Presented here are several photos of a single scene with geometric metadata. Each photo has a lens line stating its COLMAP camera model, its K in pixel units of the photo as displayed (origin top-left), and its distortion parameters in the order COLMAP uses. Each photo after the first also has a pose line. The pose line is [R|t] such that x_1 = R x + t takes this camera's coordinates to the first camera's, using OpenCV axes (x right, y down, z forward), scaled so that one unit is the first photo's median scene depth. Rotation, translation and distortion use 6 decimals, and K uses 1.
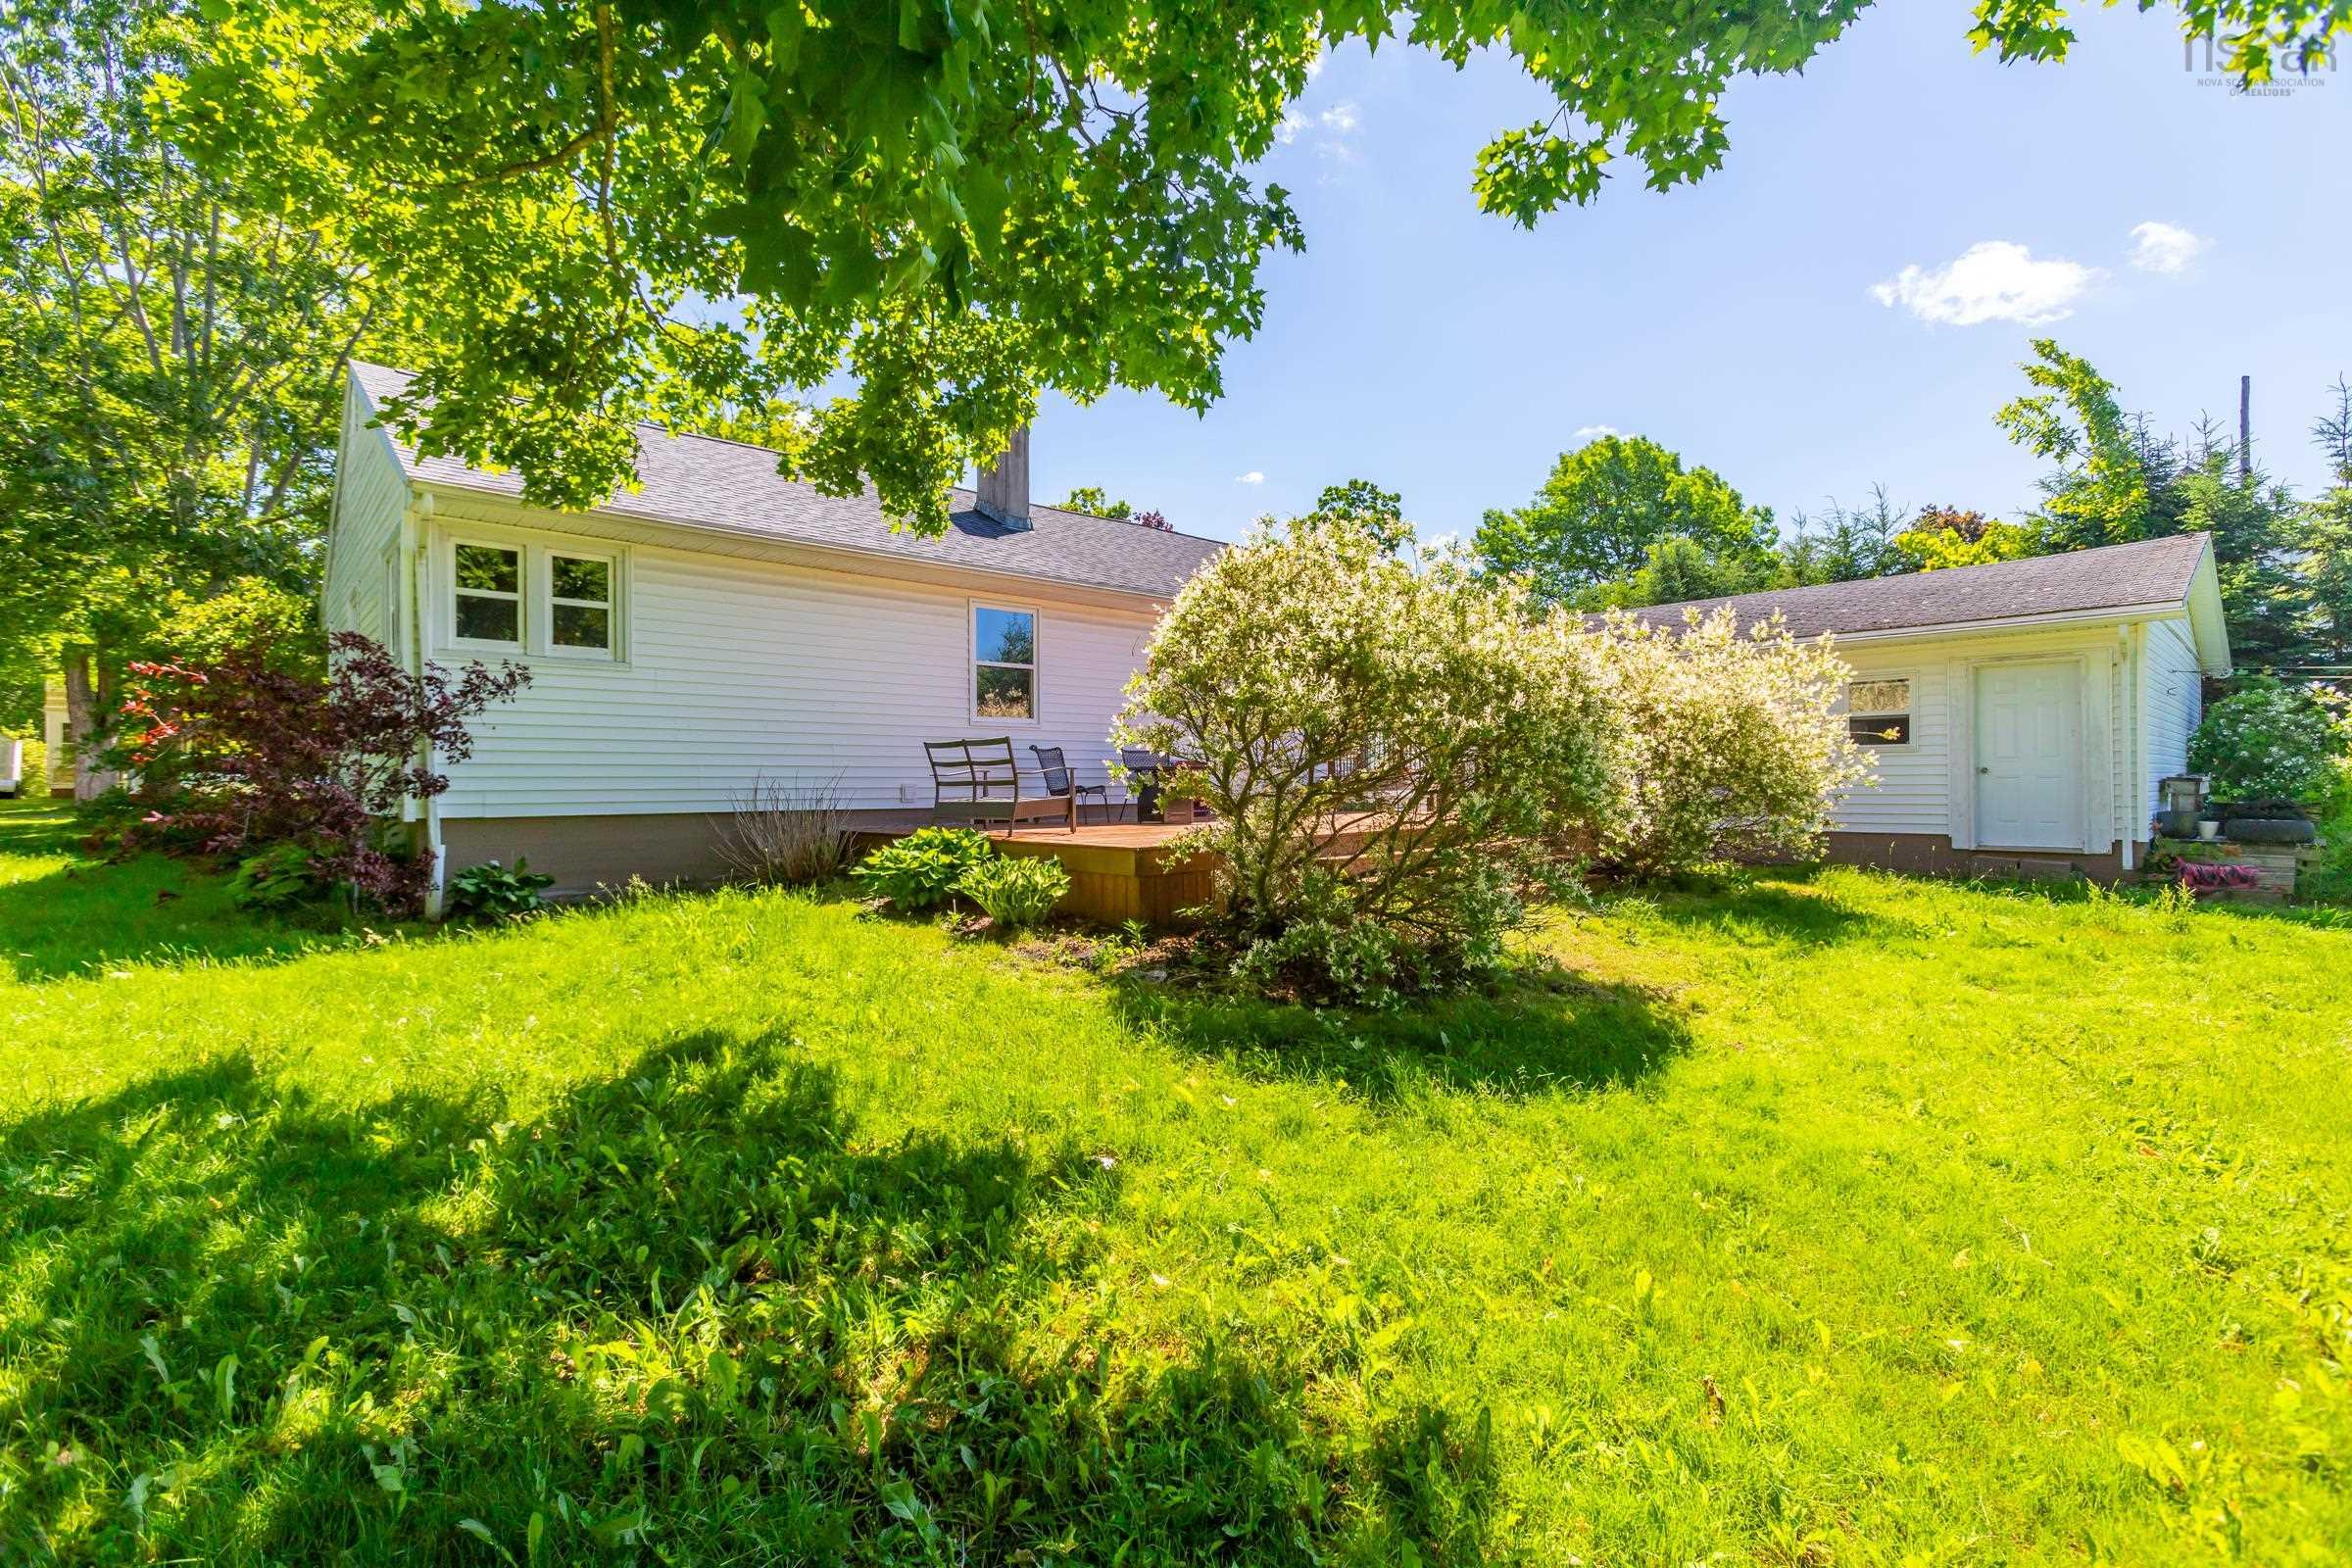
lens RADIAL K [[1051.6, 0, 1168.7], [0, 1051.6, 783.1], [0, 0, 1]] dist [0.001754, 0.003754]
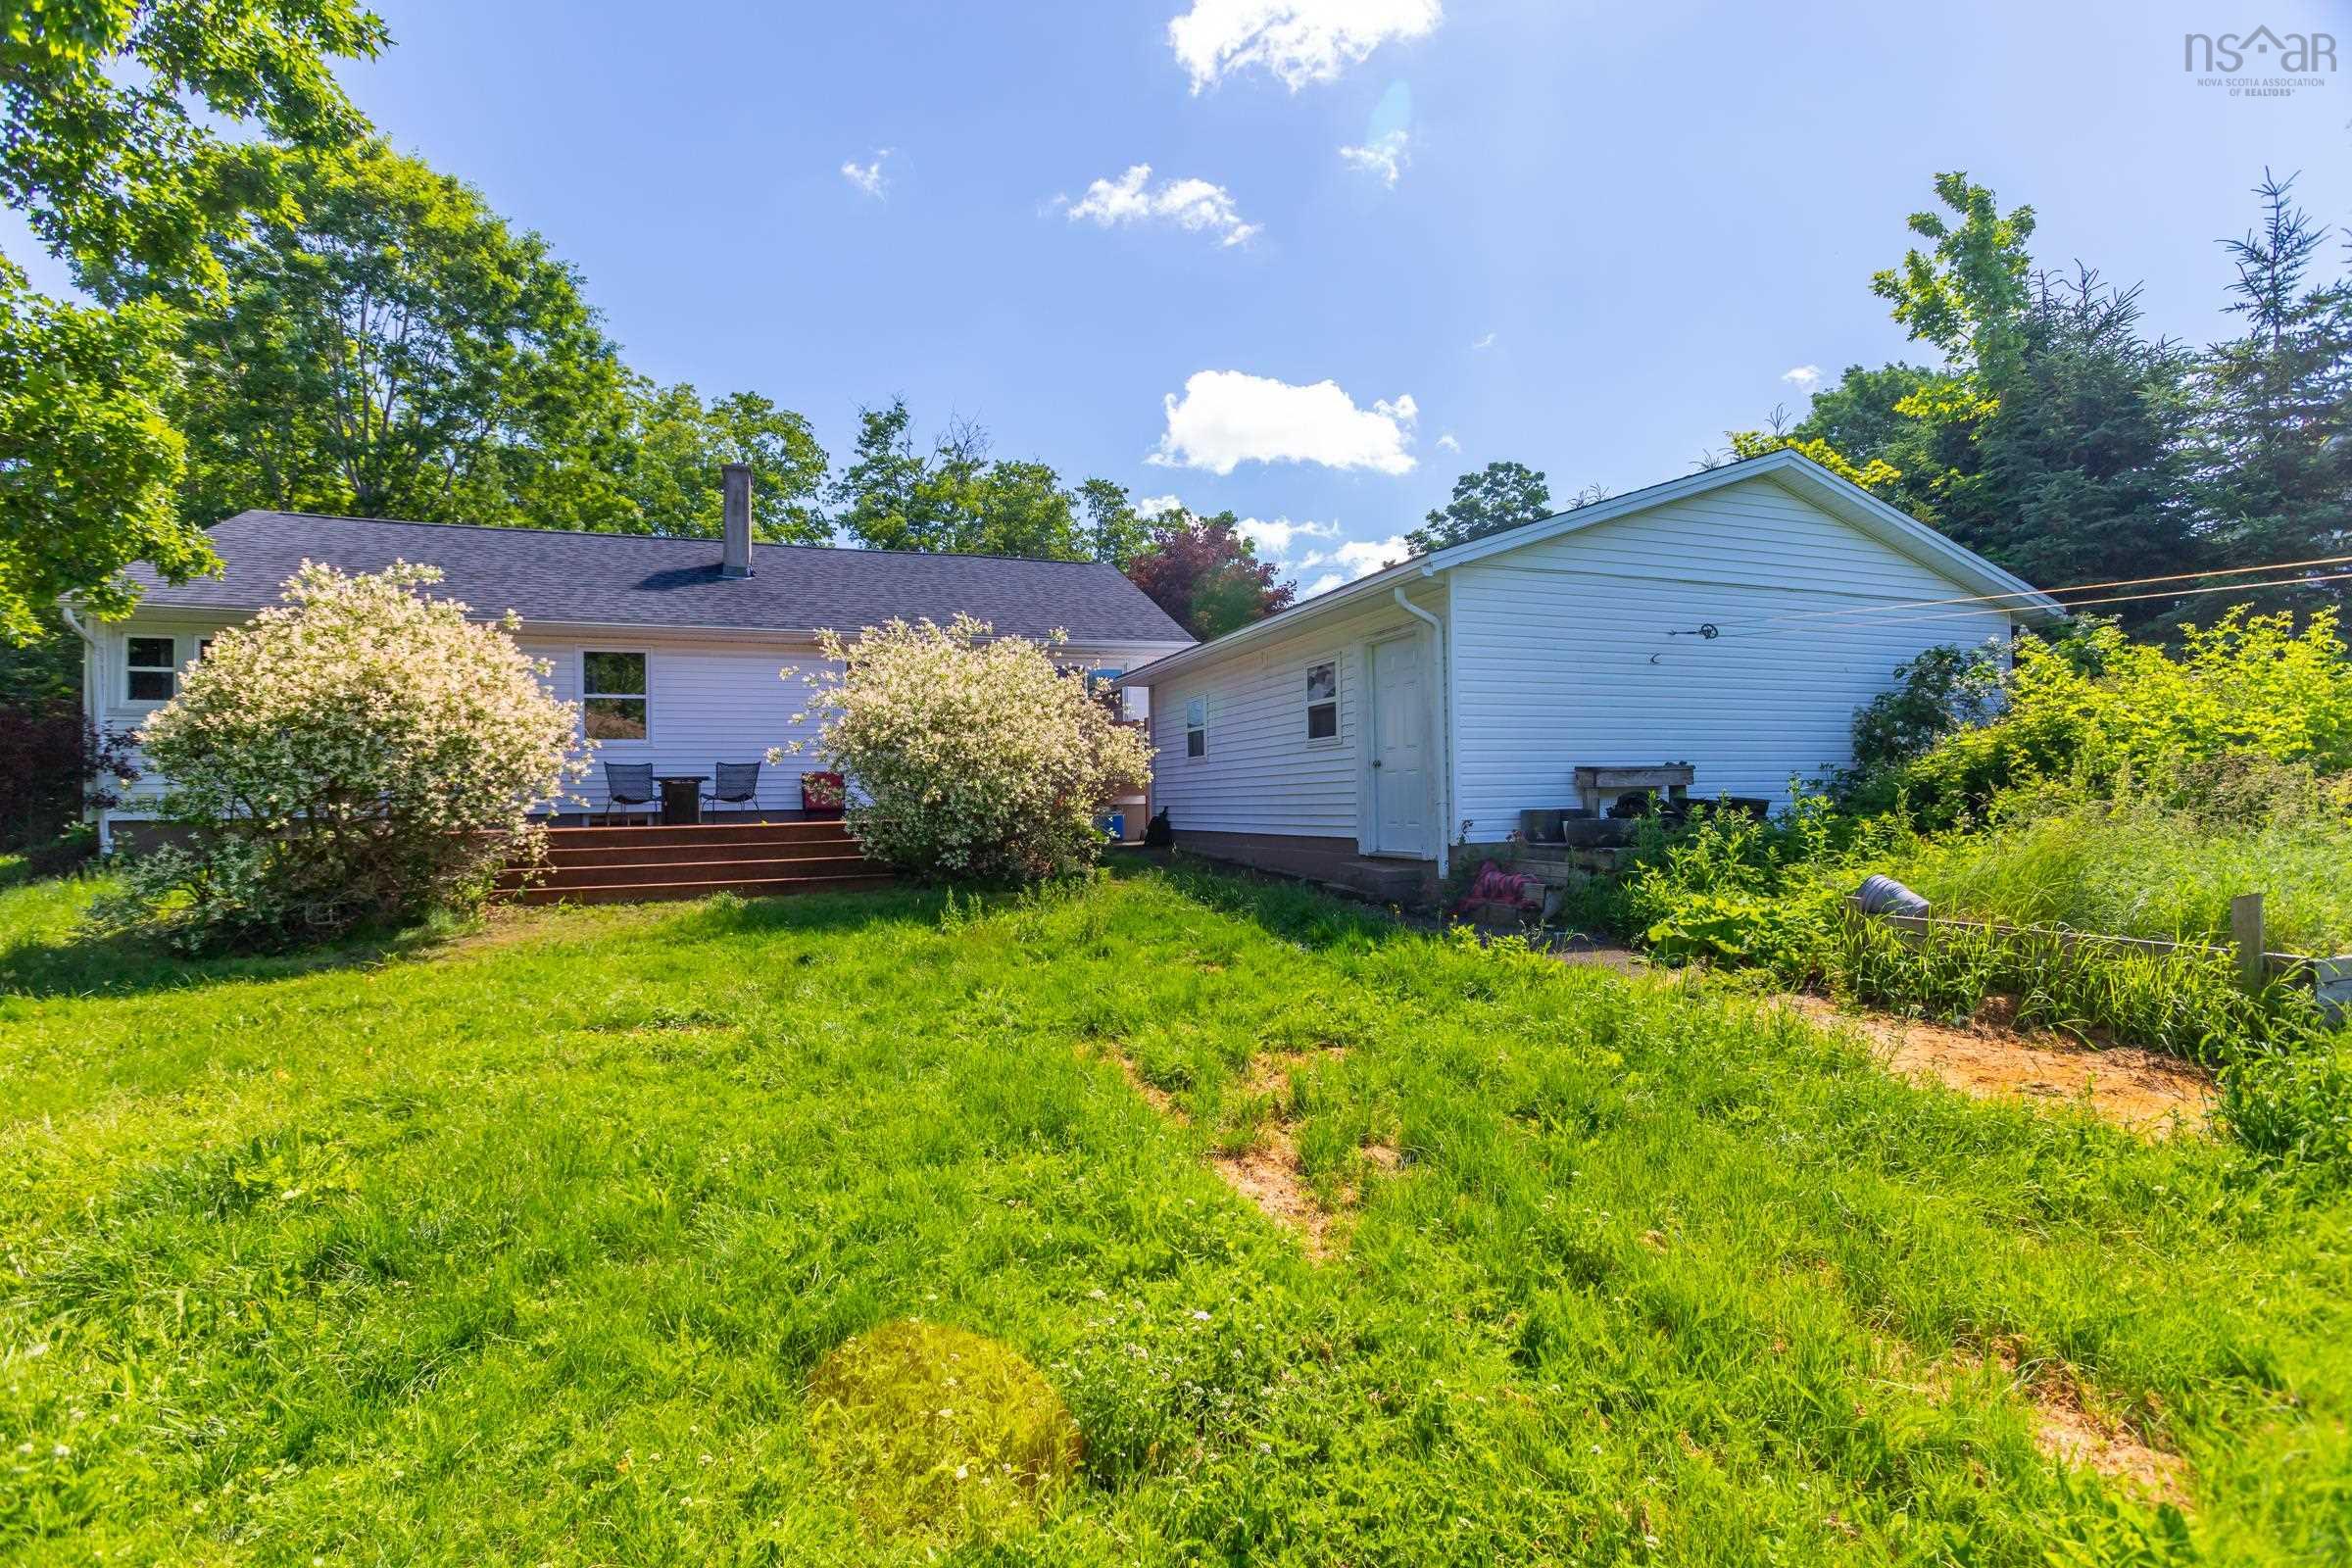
lens RADIAL K [[1051.6, 0, 1177.0], [0, 1051.6, 803.9], [0, 0, 1]] dist [0.001754, 0.003754]
pose [[0.922077, -0.009519, -0.386891, 0.718437], [0.011962, 0.999921, 0.003905, 0.011777], [0.386823, -0.008229, 0.922117, 0.102953]]
